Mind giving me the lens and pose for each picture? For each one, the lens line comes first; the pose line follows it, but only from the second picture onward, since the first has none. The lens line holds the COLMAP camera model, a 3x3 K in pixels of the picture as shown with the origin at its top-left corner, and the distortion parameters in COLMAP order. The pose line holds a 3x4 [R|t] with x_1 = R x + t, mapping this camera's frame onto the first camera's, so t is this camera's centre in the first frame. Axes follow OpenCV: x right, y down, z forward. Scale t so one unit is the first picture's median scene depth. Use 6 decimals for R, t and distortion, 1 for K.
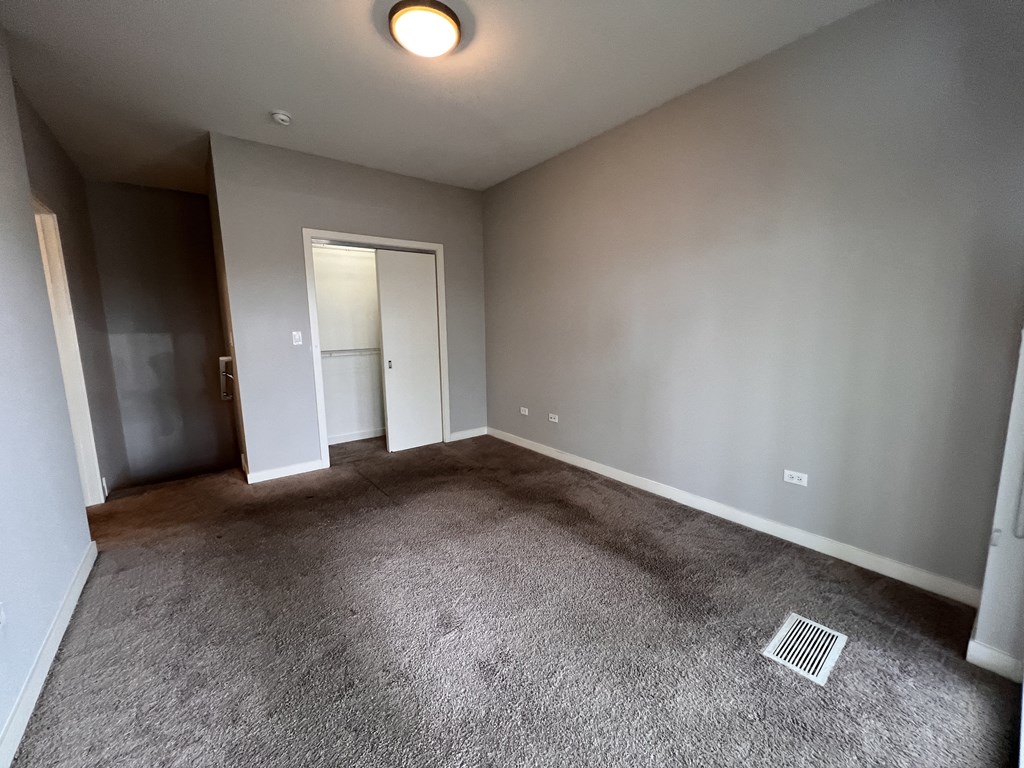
lens RADIAL K [[407.7, 0, 509.8], [0, 407.7, 381.0], [0, 0, 1]] dist [-0.000518, -0.000078]
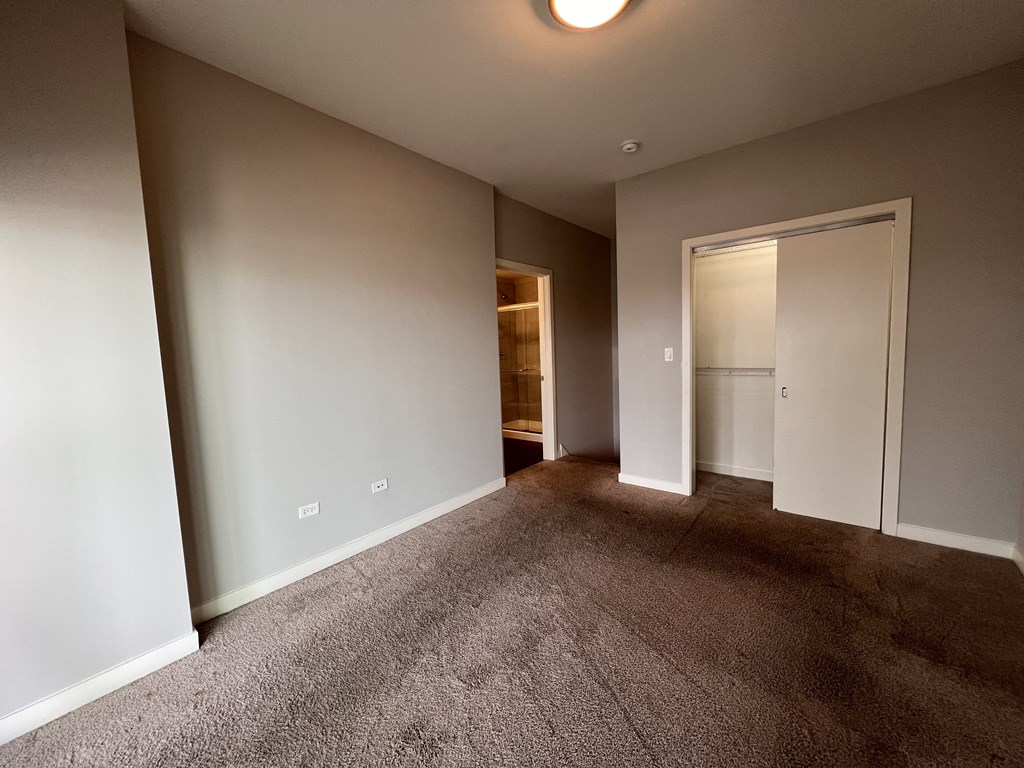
lens RADIAL K [[407.7, 0, 509.8], [0, 407.7, 381.0], [0, 0, 1]] dist [-0.000518, -0.000078]
pose [[0.222467, 0.092277, -0.970563, 0.363019], [-0.100976, 0.992338, 0.071202, -0.074573], [0.969697, 0.082163, 0.230080, 0.416563]]
